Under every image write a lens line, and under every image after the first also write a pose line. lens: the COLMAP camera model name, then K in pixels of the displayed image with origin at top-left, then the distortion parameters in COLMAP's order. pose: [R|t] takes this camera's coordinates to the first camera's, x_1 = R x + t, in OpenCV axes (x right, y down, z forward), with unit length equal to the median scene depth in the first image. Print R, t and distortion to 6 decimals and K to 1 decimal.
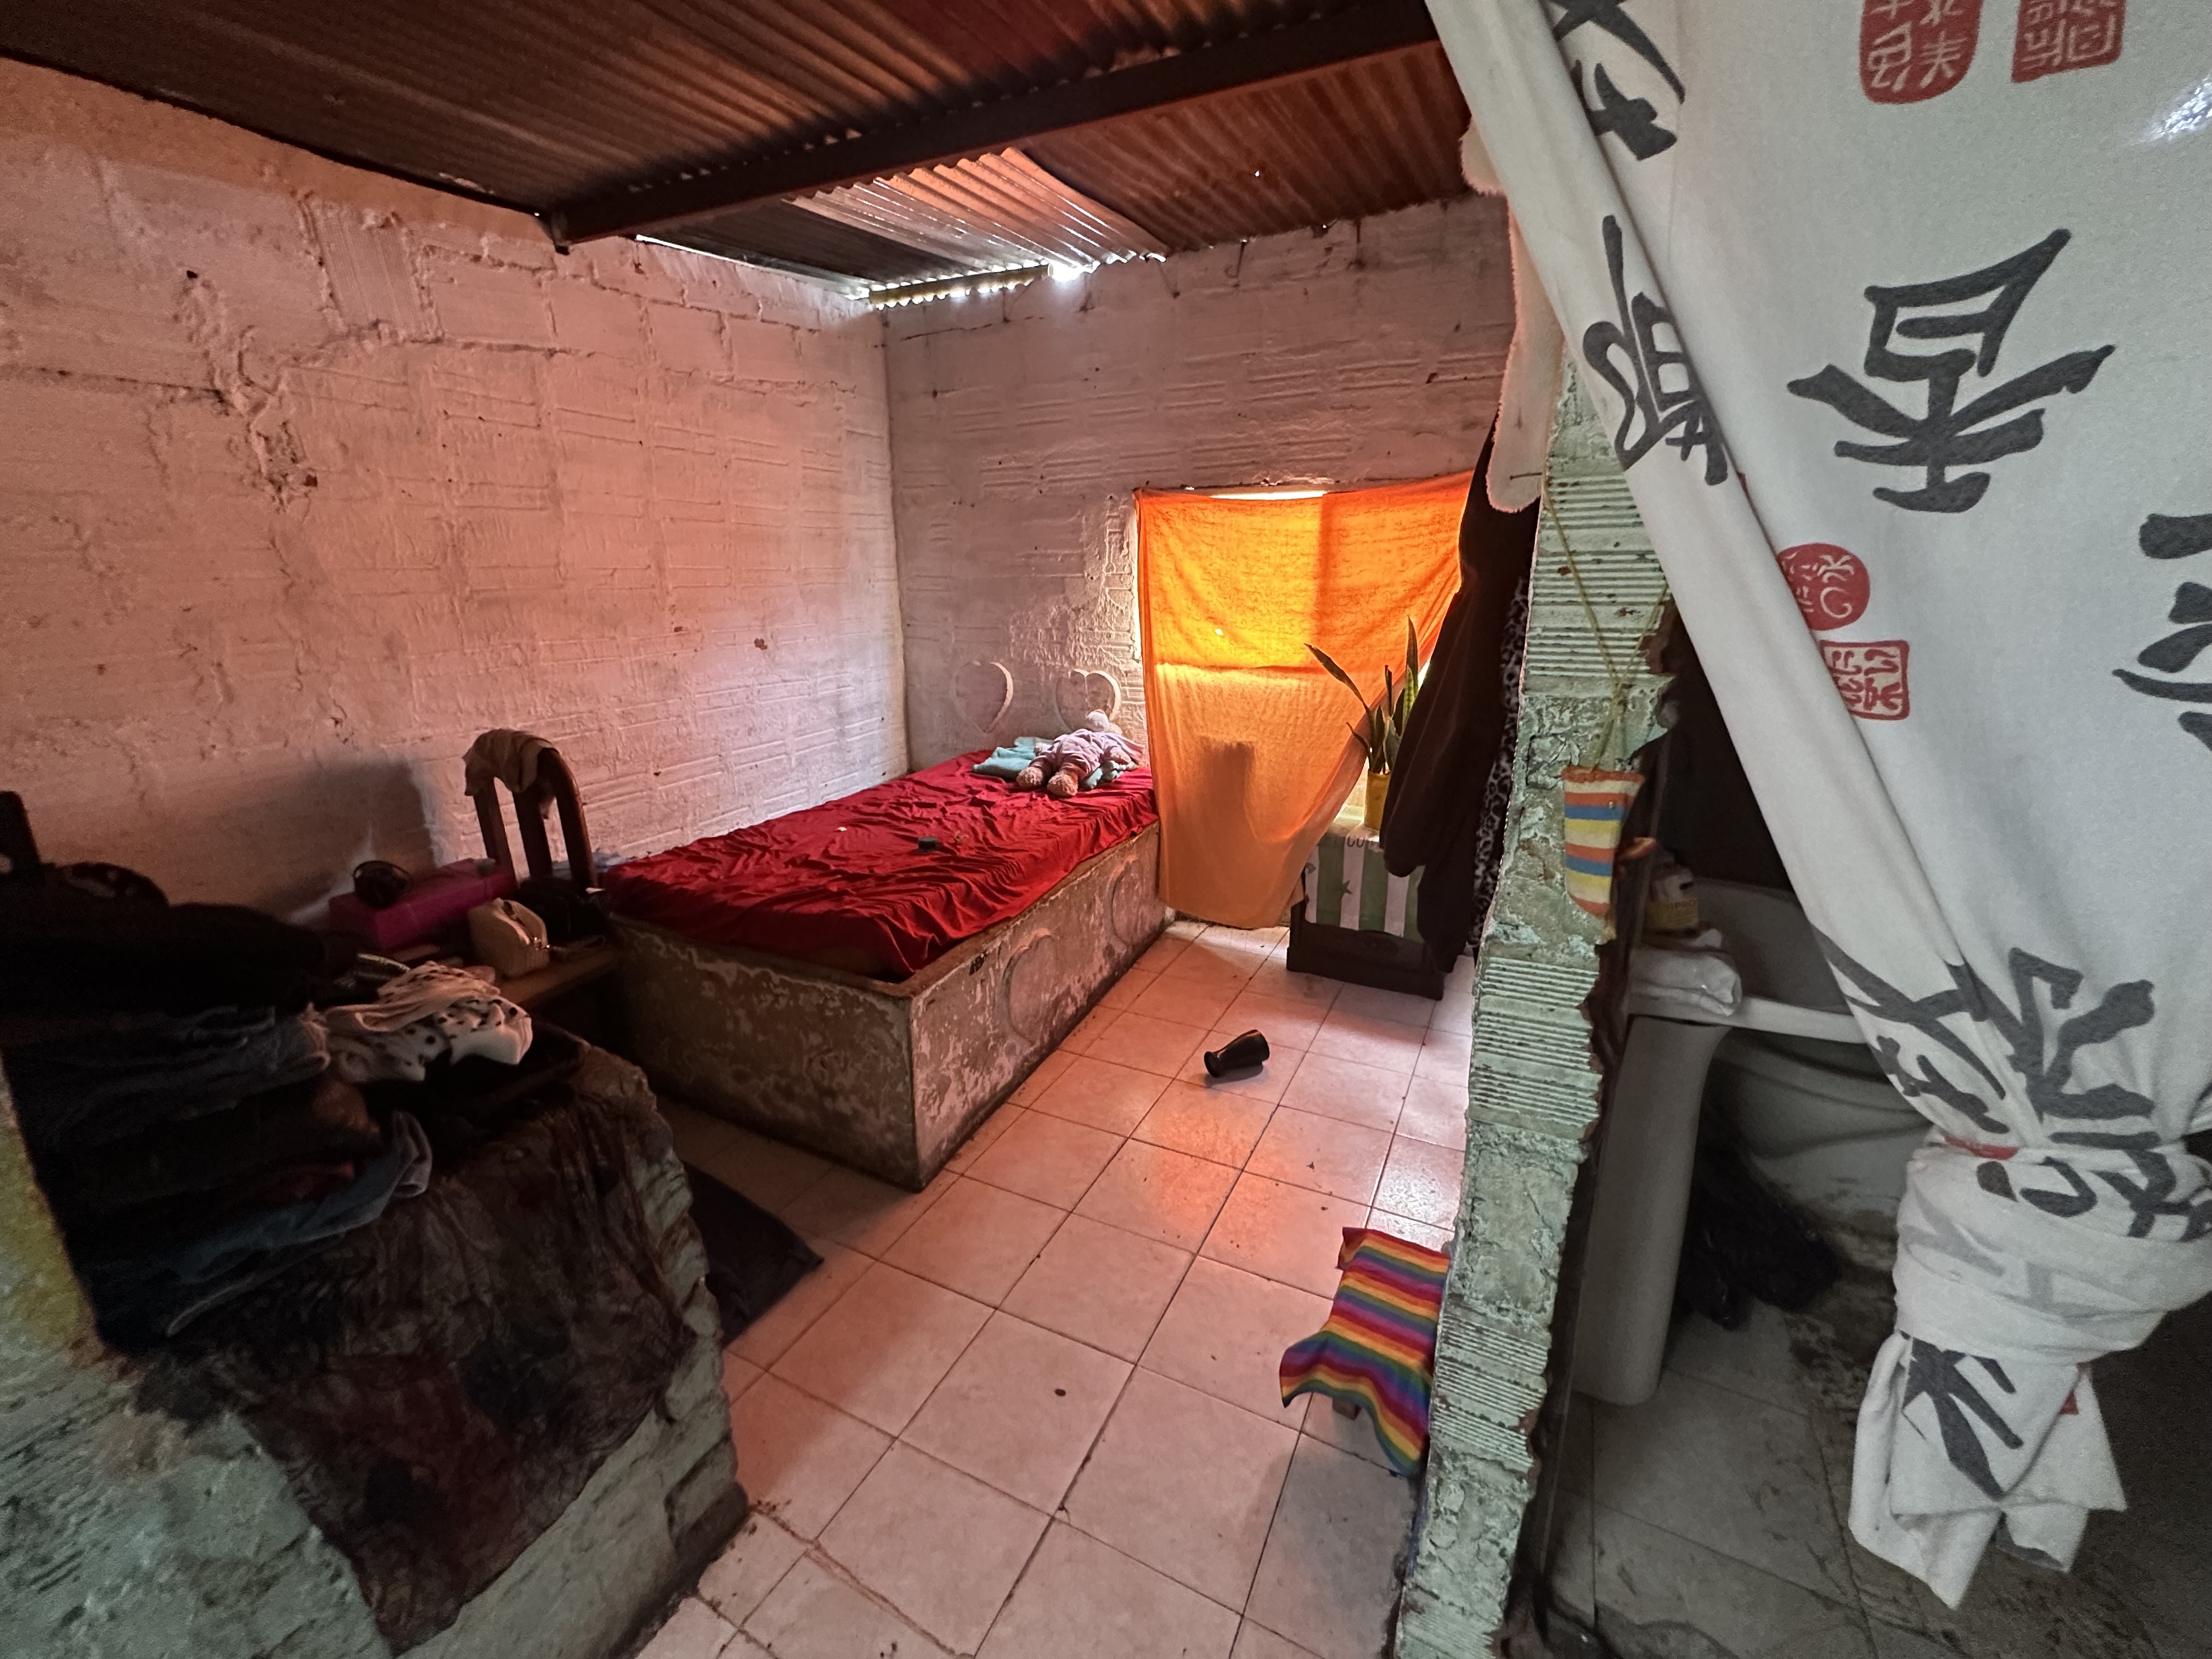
lens RADIAL K [[888.4, 0, 1104.3], [0, 888.4, 826.7], [0, 0, 1]] dist [-0.002992, 0.000757]
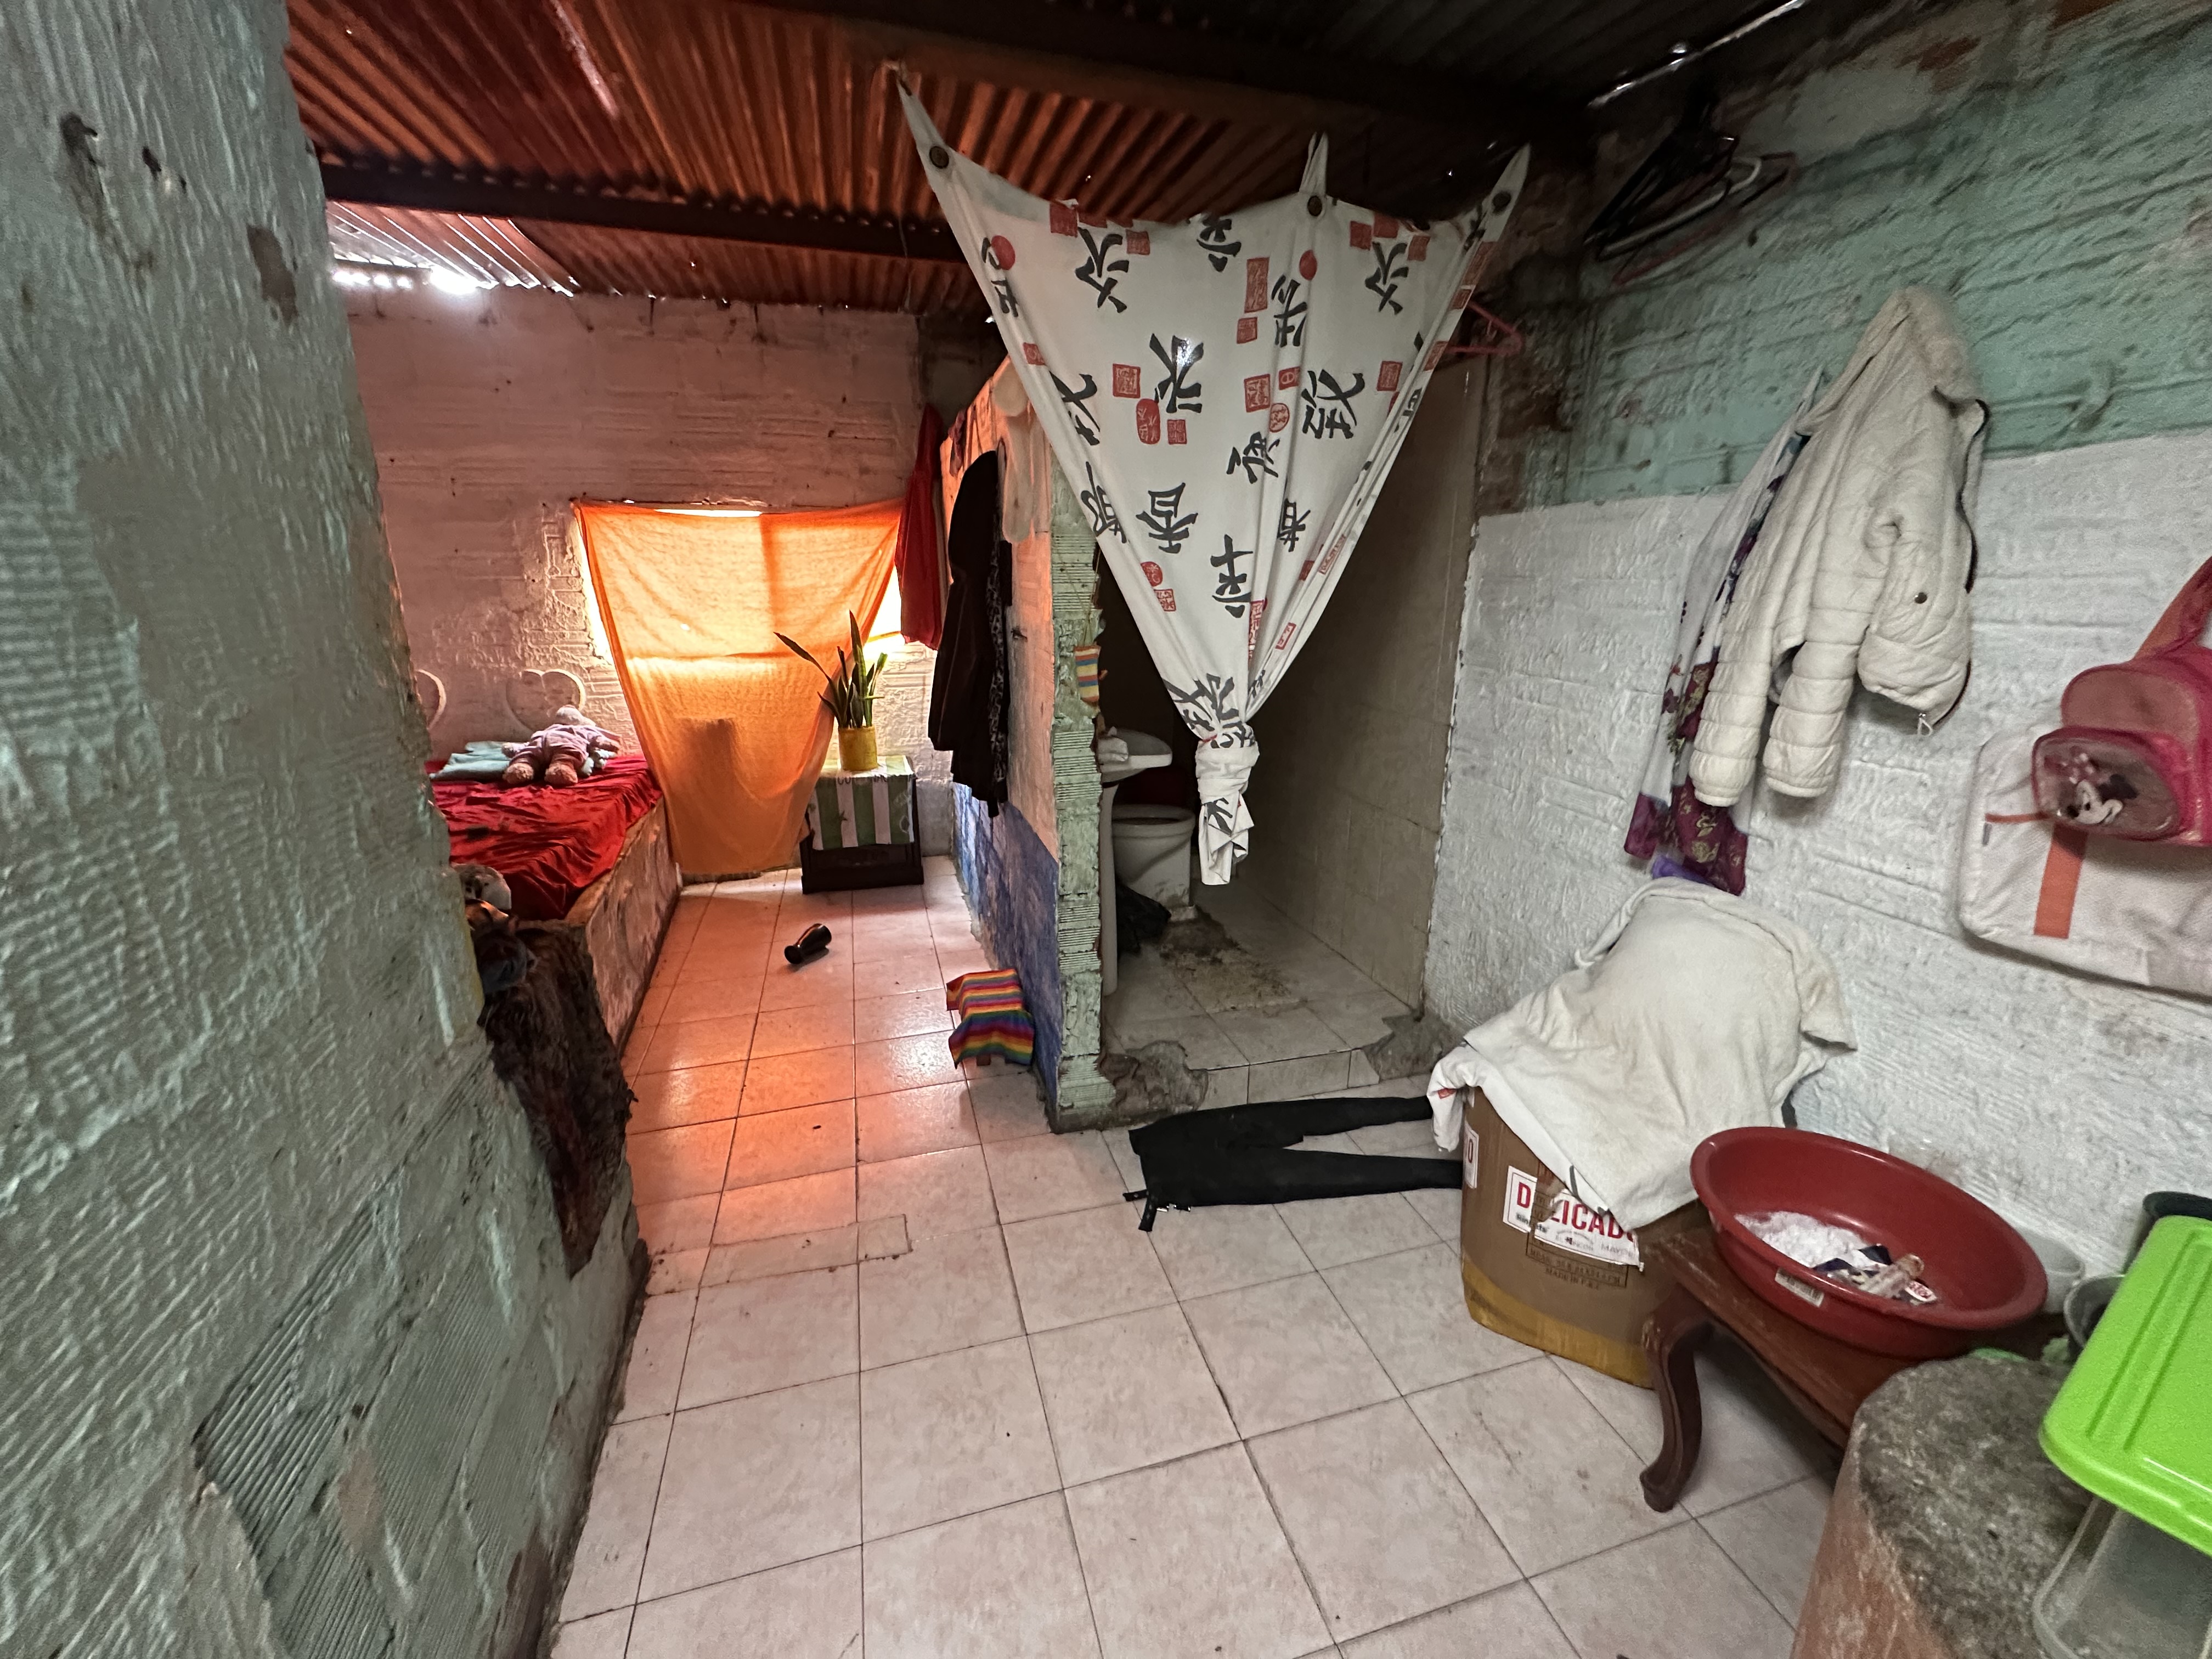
lens RADIAL K [[888.4, 0, 1110.7], [0, 888.4, 828.7], [0, 0, 1]] dist [-0.002992, 0.000757]
pose [[0.735224, -0.175672, 0.654664, -0.293969], [0.181691, 0.981564, 0.059343, 0.078986], [-0.653019, 0.075316, 0.753587, -0.240440]]
